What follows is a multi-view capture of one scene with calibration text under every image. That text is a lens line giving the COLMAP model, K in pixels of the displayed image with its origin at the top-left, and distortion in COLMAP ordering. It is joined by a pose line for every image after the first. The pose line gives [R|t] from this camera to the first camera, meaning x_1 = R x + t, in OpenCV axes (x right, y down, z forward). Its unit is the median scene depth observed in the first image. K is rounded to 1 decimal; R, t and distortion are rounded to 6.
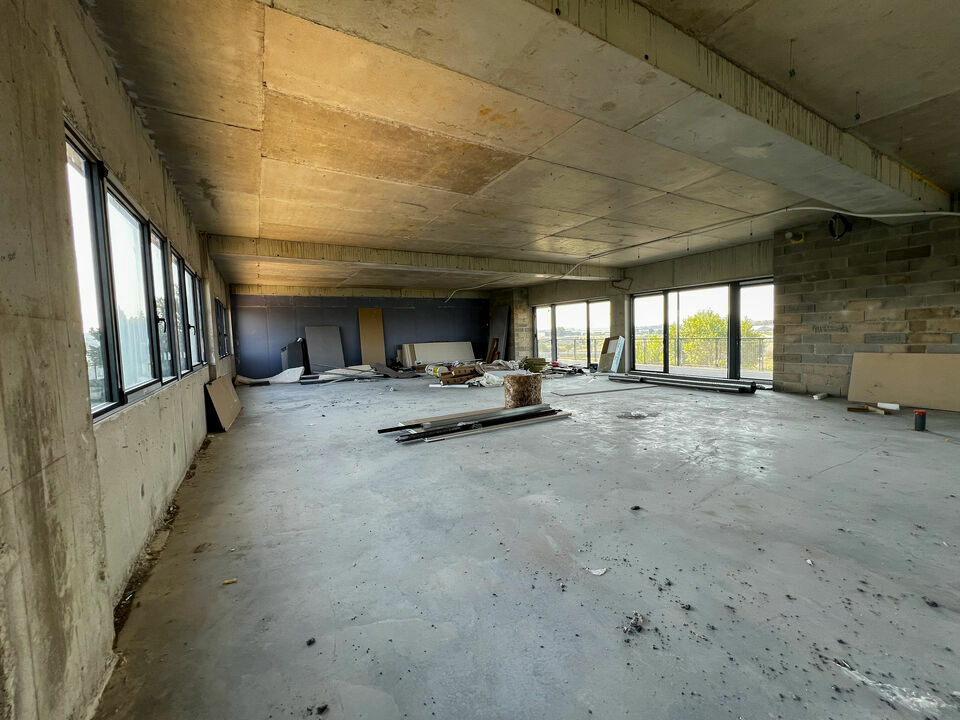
lens RADIAL K [[384.5, 0, 478.2], [0, 384.5, 358.1], [0, 0, 1]] dist [-0.000801, 0.000246]
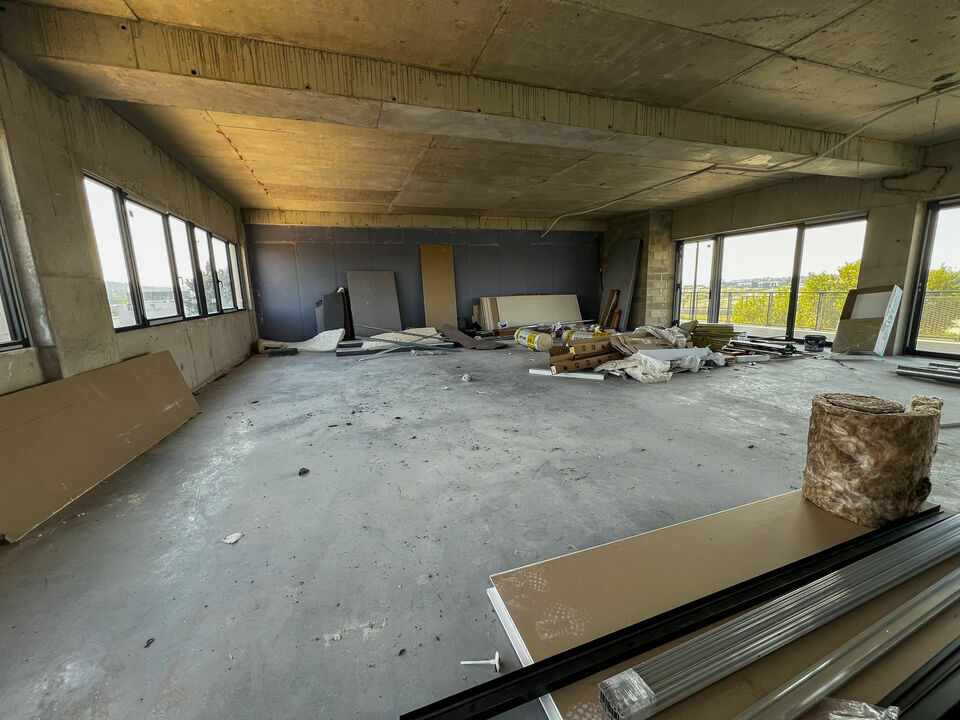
lens RADIAL K [[384.5, 0, 478.2], [0, 384.5, 358.1], [0, 0, 1]] dist [-0.000801, 0.000246]
pose [[0.982325, 0.037654, -0.183356, -0.148955], [-0.015344, 0.992459, 0.121609, -0.025124], [0.186553, -0.116646, 0.975496, 0.652921]]
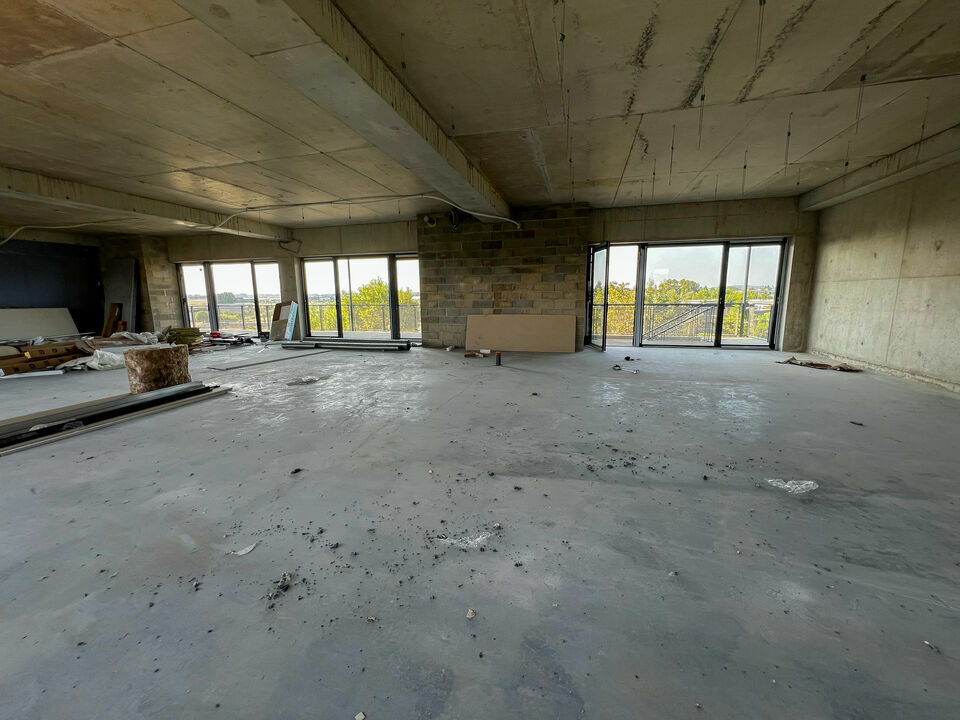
lens RADIAL K [[384.5, 0, 478.2], [0, 384.5, 358.1], [0, 0, 1]] dist [-0.000801, 0.000246]
pose [[0.710333, -0.089588, 0.698141, 0.034531], [0.031902, 0.994945, 0.095215, 0.010370], [-0.703142, -0.045362, 0.709601, -0.004735]]
